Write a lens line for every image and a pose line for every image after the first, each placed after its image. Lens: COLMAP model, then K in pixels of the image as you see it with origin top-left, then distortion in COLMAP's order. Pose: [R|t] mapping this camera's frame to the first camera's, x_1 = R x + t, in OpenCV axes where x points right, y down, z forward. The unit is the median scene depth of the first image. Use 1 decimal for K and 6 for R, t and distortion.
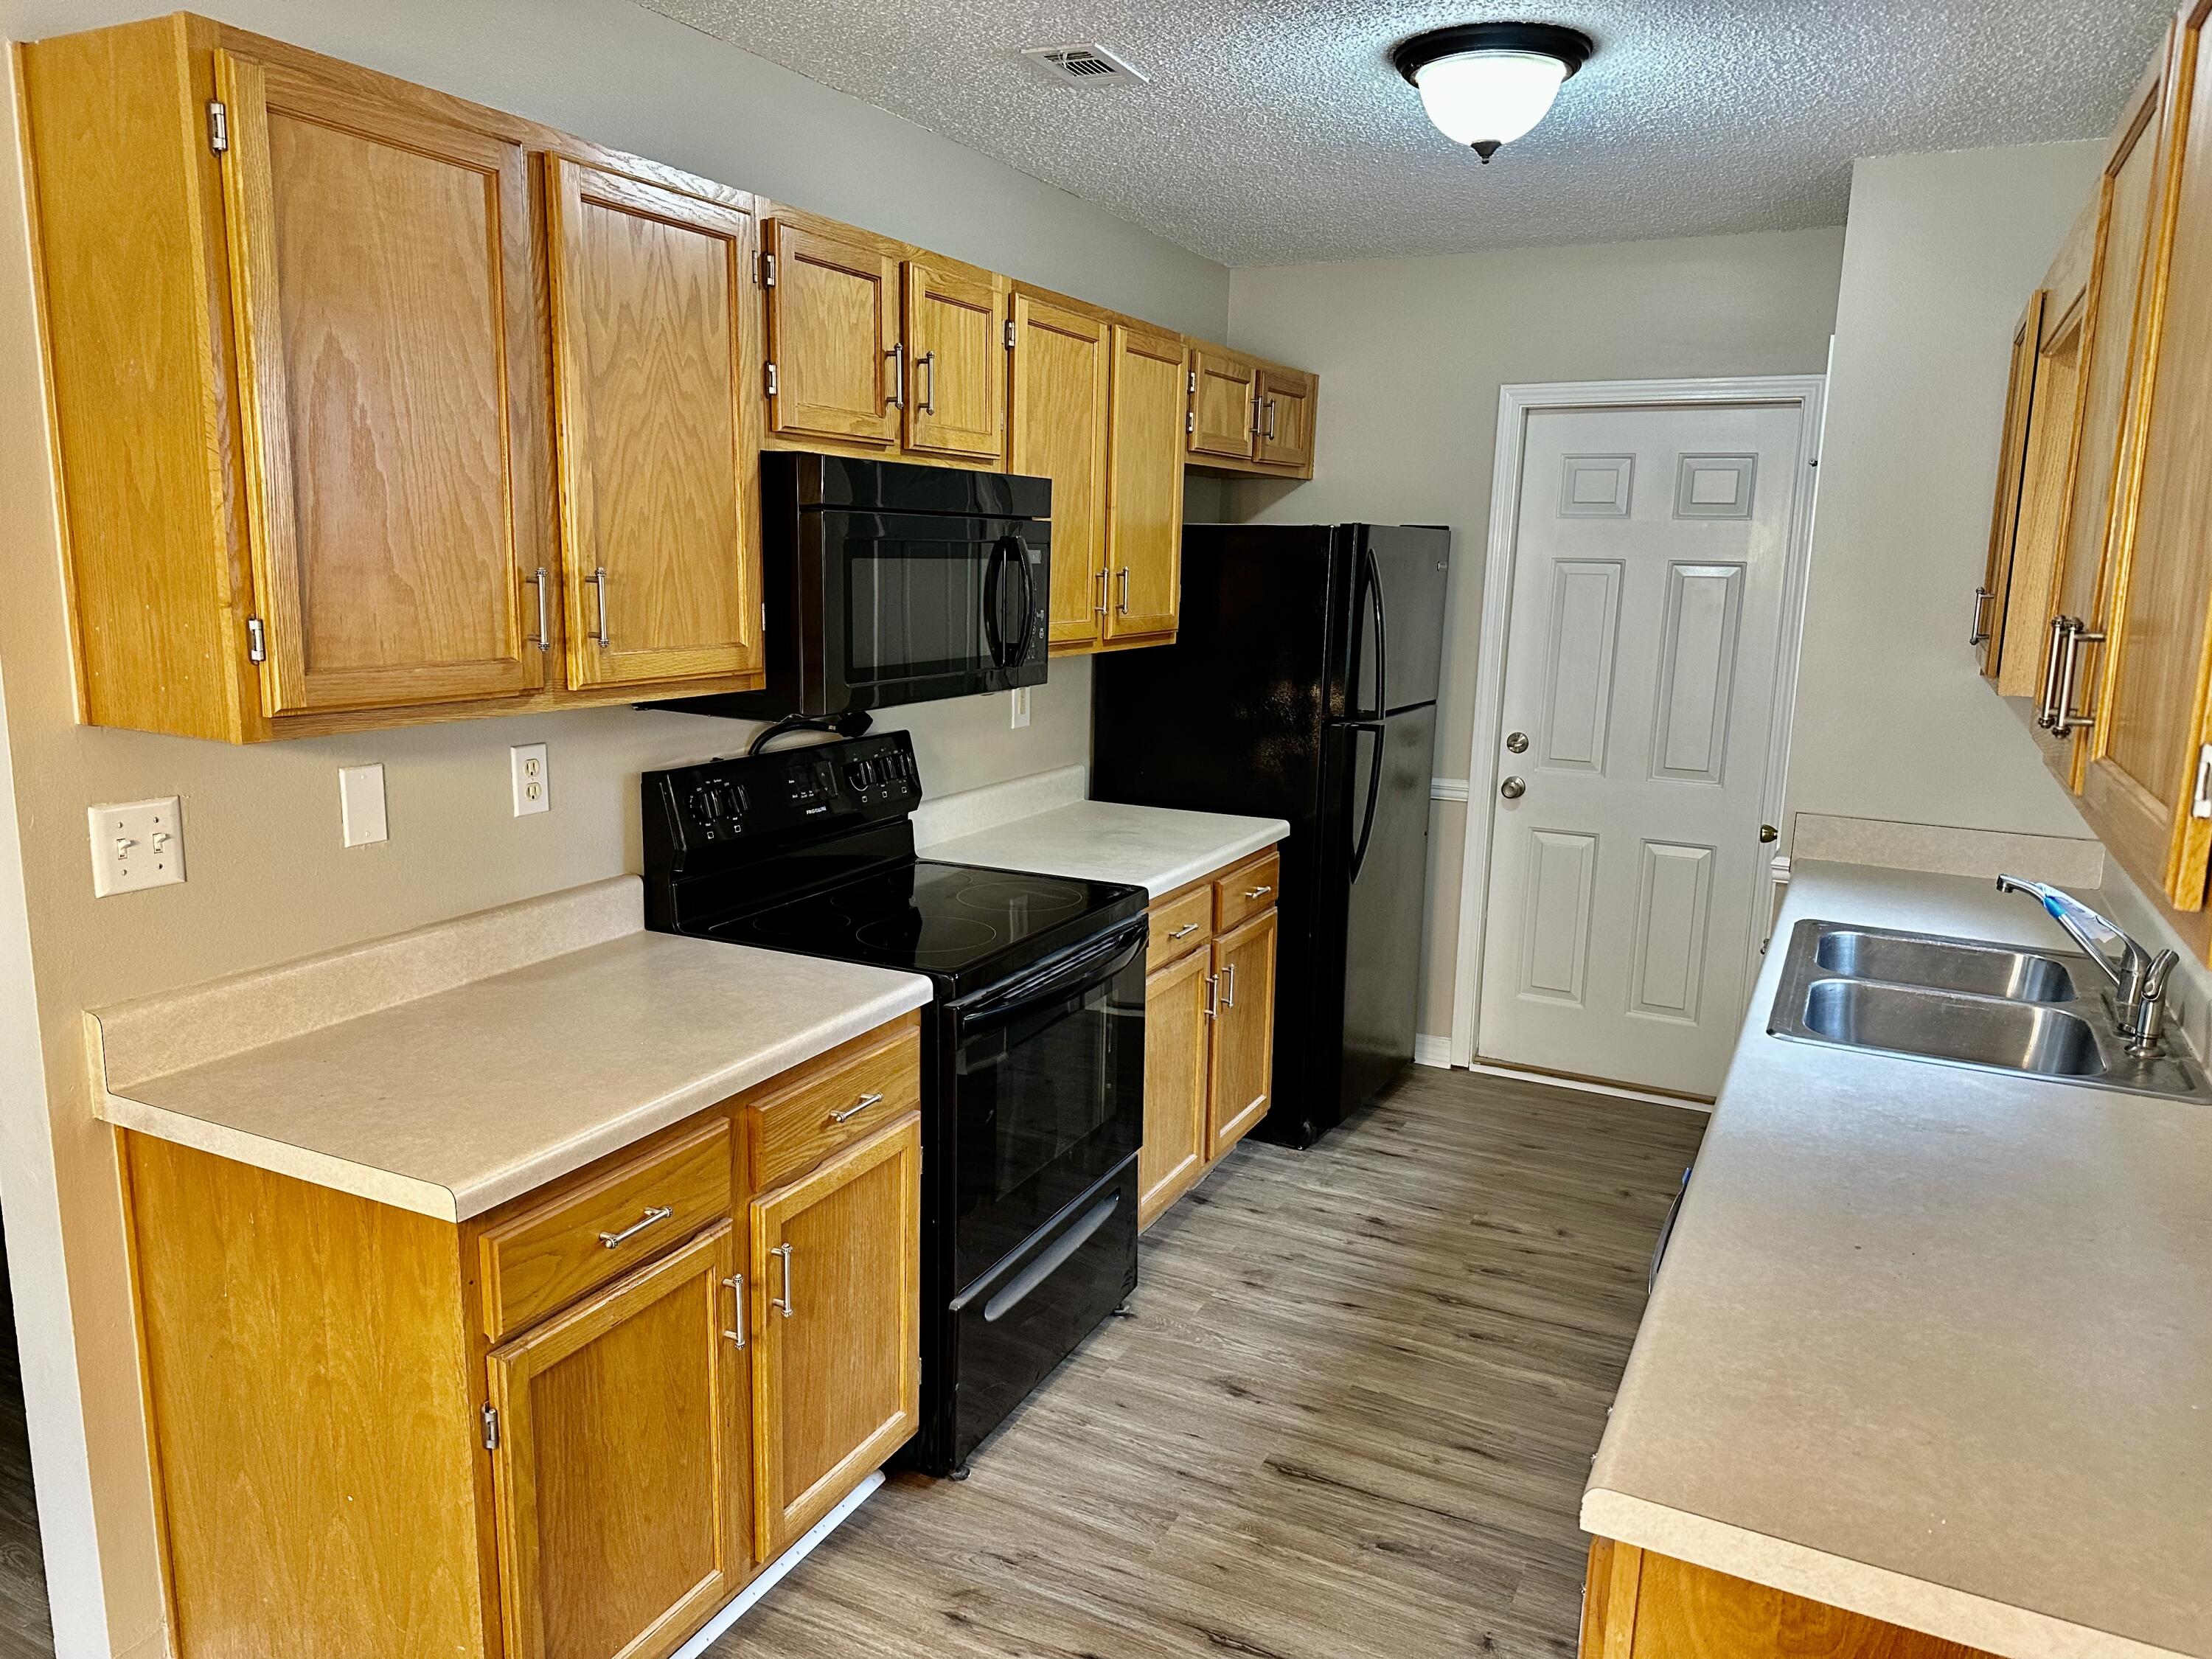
lens RADIAL K [[1540.7, 0, 1086.9], [0, 1540.7, 821.9], [0, 0, 1]] dist [0.073227, -0.096747]
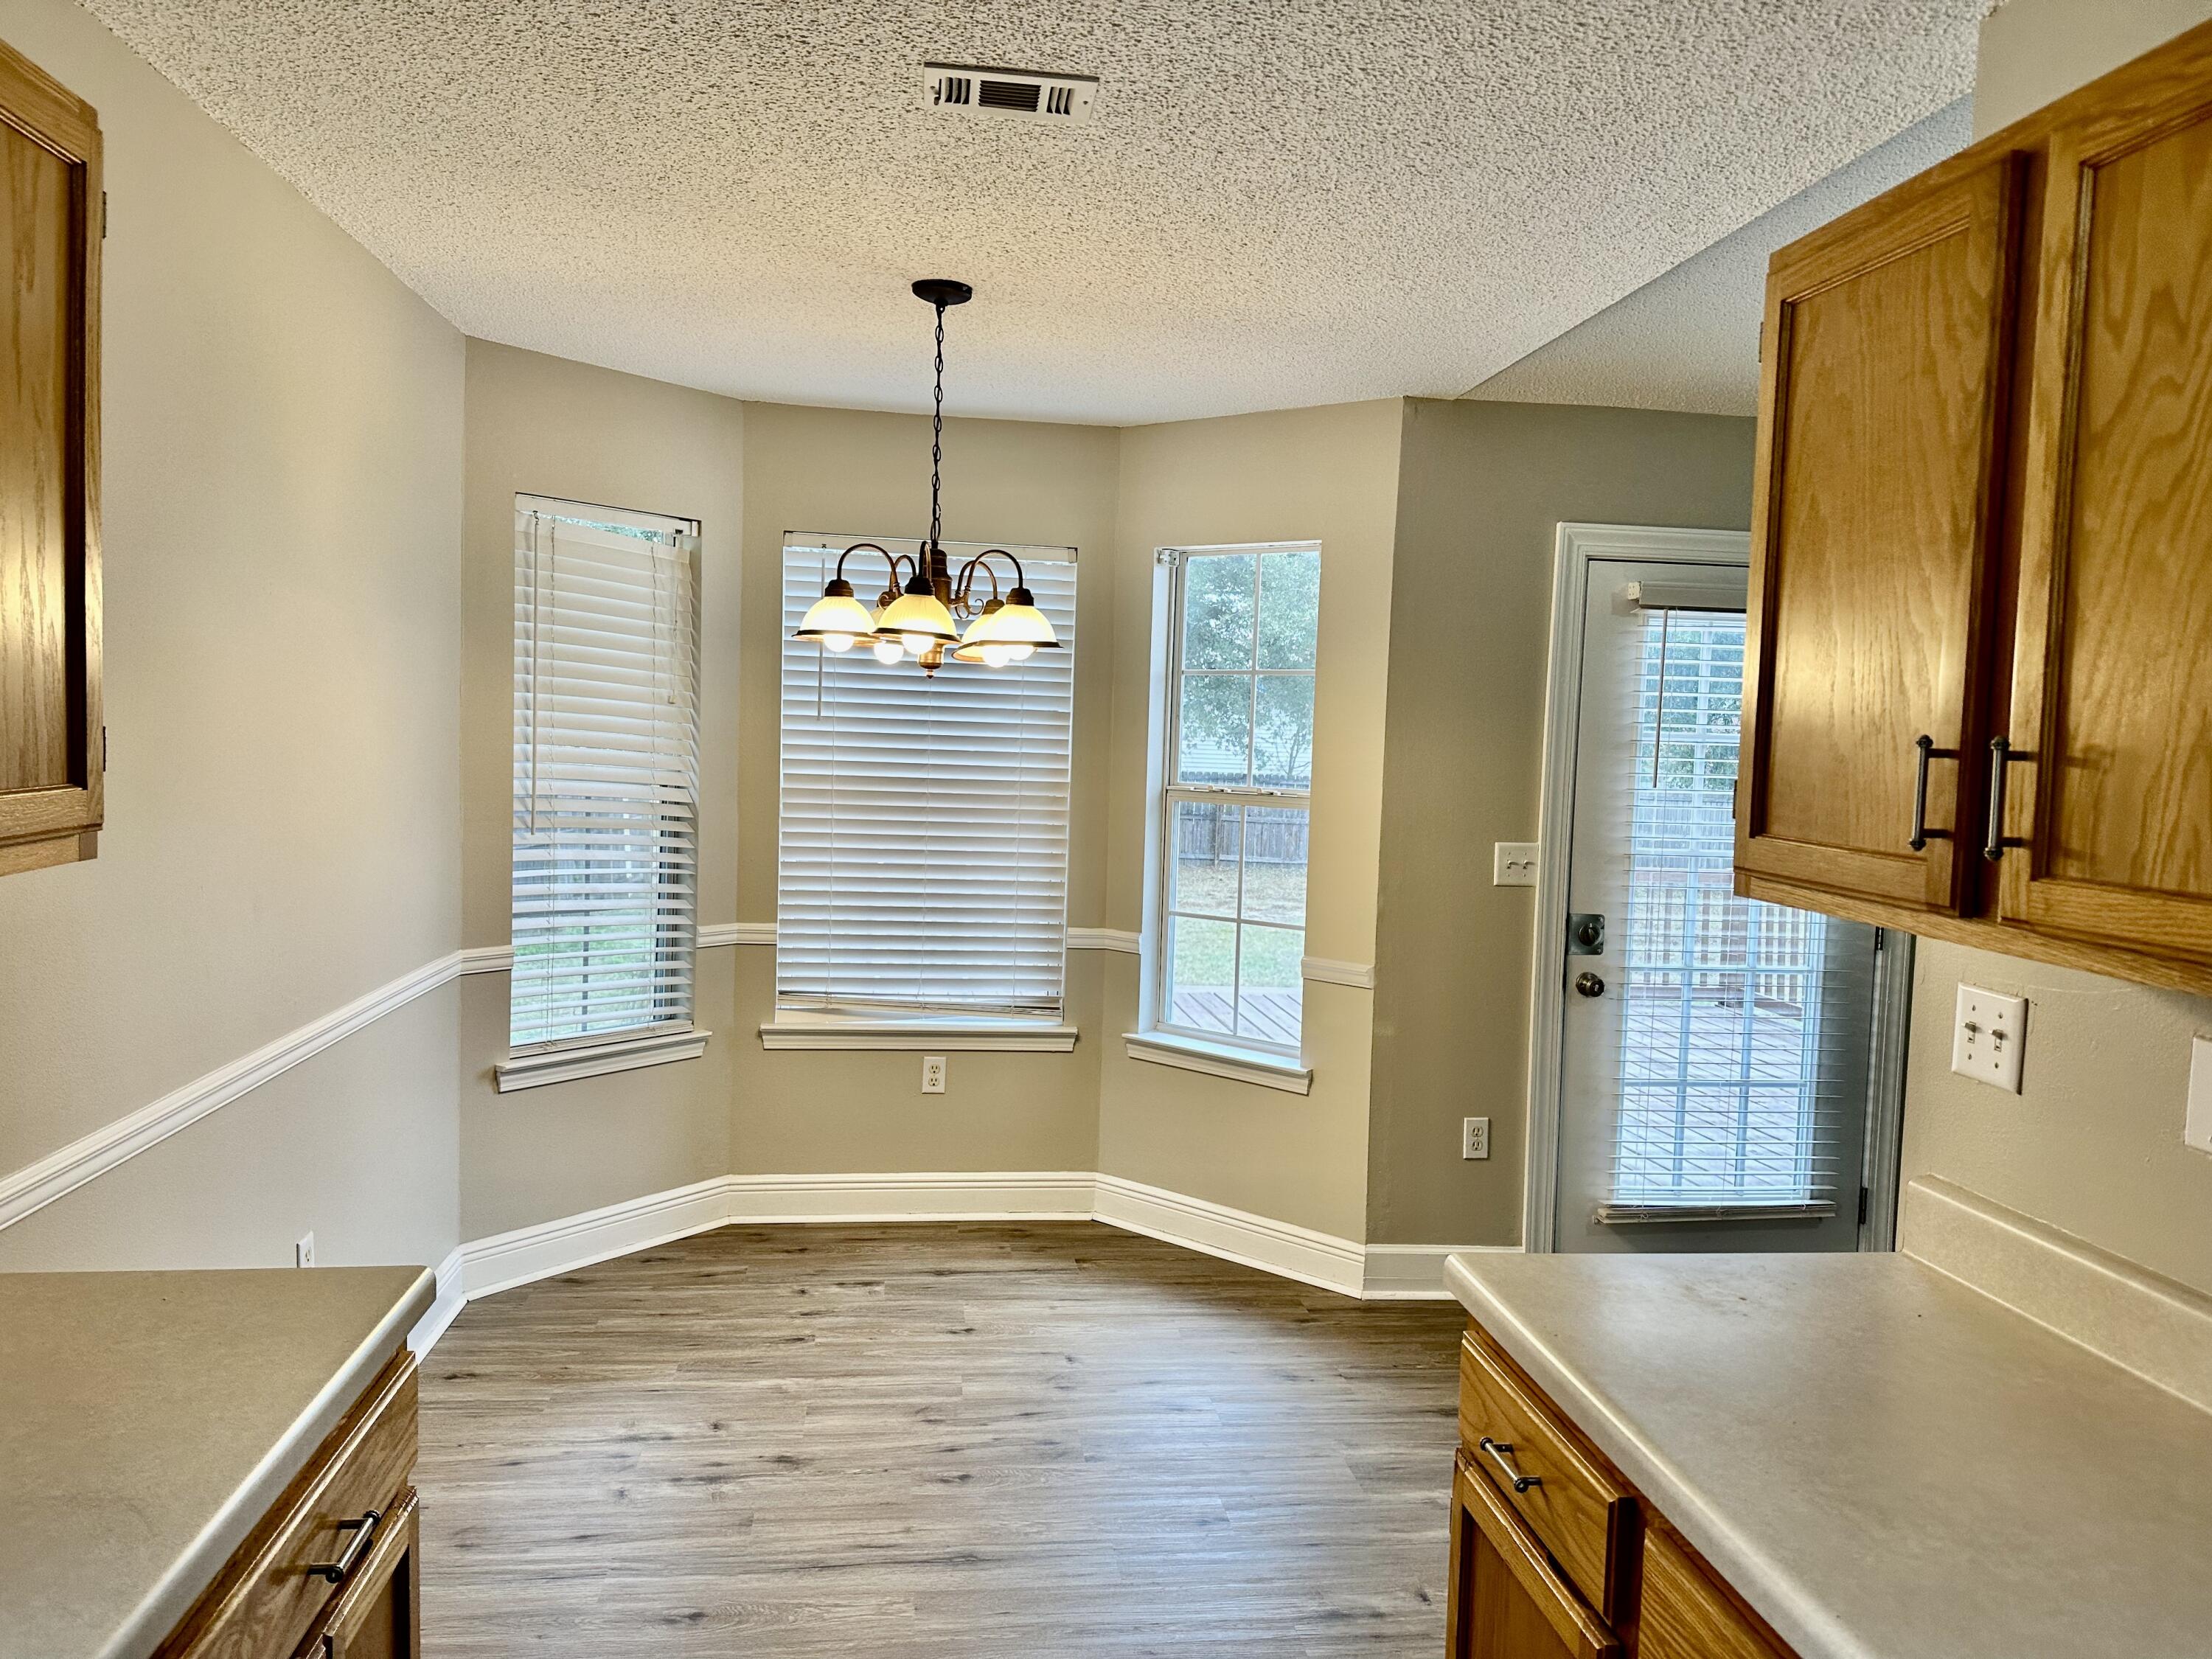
lens RADIAL K [[1540.7, 0, 1114.0], [0, 1540.7, 820.4], [0, 0, 1]] dist [0.073227, -0.096747]
pose [[-0.815946, -0.012419, -0.577995, 0.263678], [-0.154379, 0.968146, 0.197132, -0.149894], [0.557135, 0.250079, -0.791872, 0.977863]]
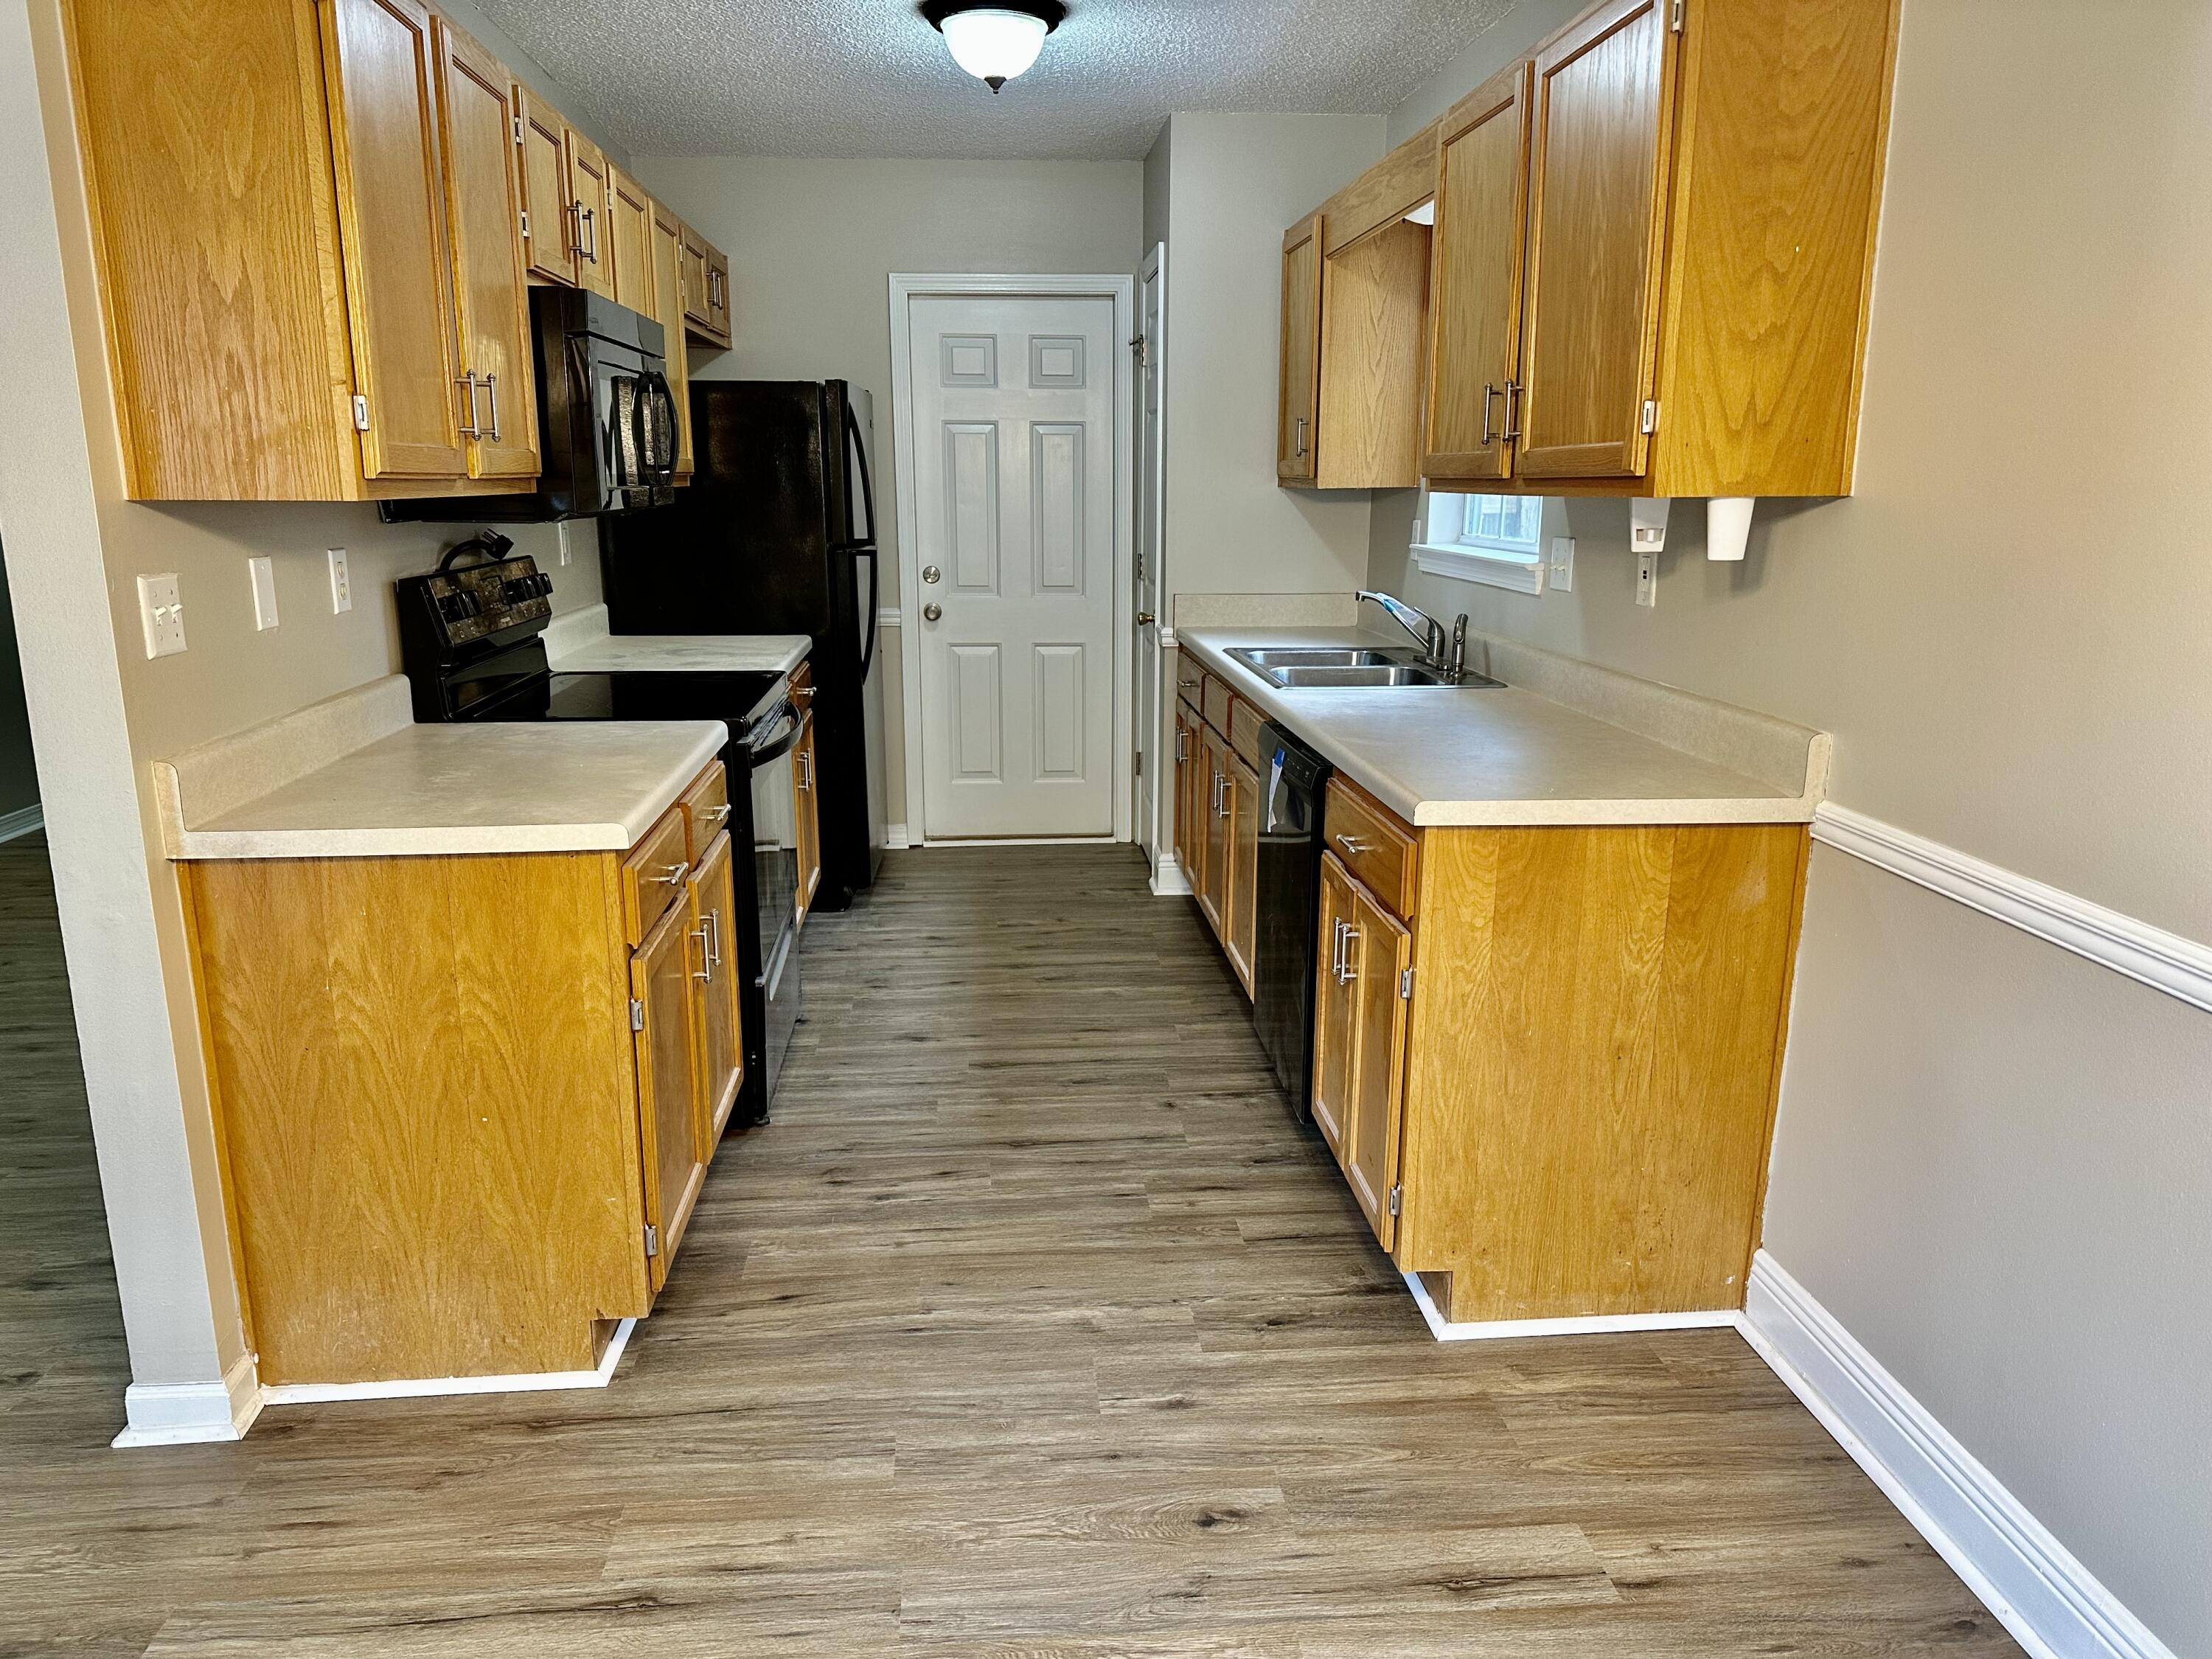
lens RADIAL K [[1540.7, 0, 1109.7], [0, 1540.7, 833.4], [0, 0, 1]] dist [0.073227, -0.096747]
pose [[0.849236, -0.141548, 0.508687, -0.407293], [0.112118, 0.989769, 0.088238, 0.096237], [-0.515973, -0.017902, 0.856418, -0.201488]]
